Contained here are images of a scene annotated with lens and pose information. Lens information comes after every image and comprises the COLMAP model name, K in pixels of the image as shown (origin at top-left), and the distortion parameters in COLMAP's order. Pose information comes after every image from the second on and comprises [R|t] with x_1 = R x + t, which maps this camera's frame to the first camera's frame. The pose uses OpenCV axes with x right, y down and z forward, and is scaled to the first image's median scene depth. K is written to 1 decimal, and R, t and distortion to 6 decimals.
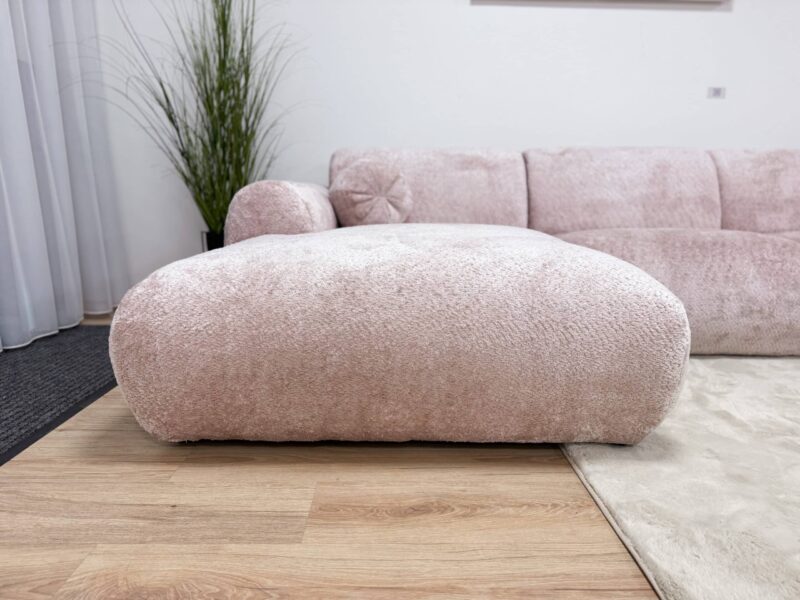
lens RADIAL K [[560.3, 0, 396.6], [0, 560.3, 300.9], [0, 0, 1]] dist [0.086004, -0.120760]
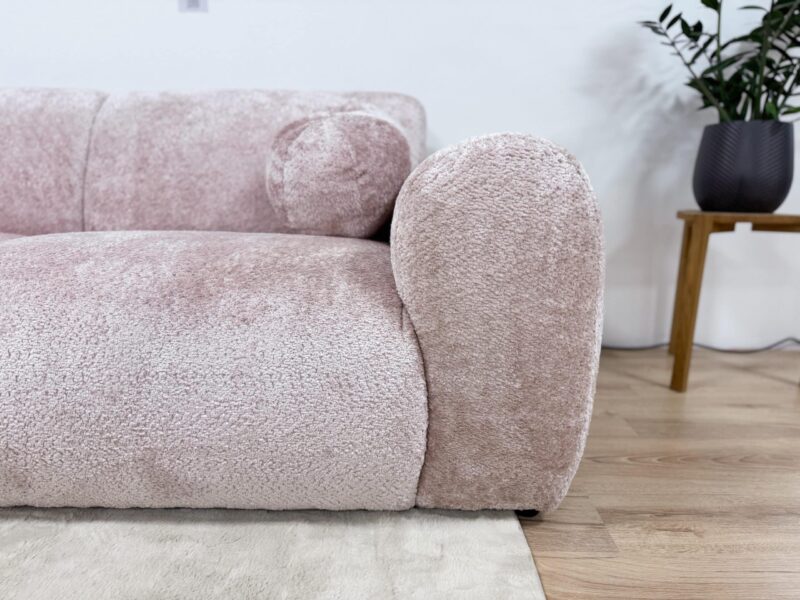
lens RADIAL K [[560.3, 0, 396.6], [0, 560.3, 300.9], [0, 0, 1]] dist [0.086004, -0.120760]
pose [[0.999702, 0.004813, -0.023951, 1.101699], [-0.004272, 0.999736, 0.022585, -0.078491], [0.024054, -0.022476, 0.999458, 0.523688]]
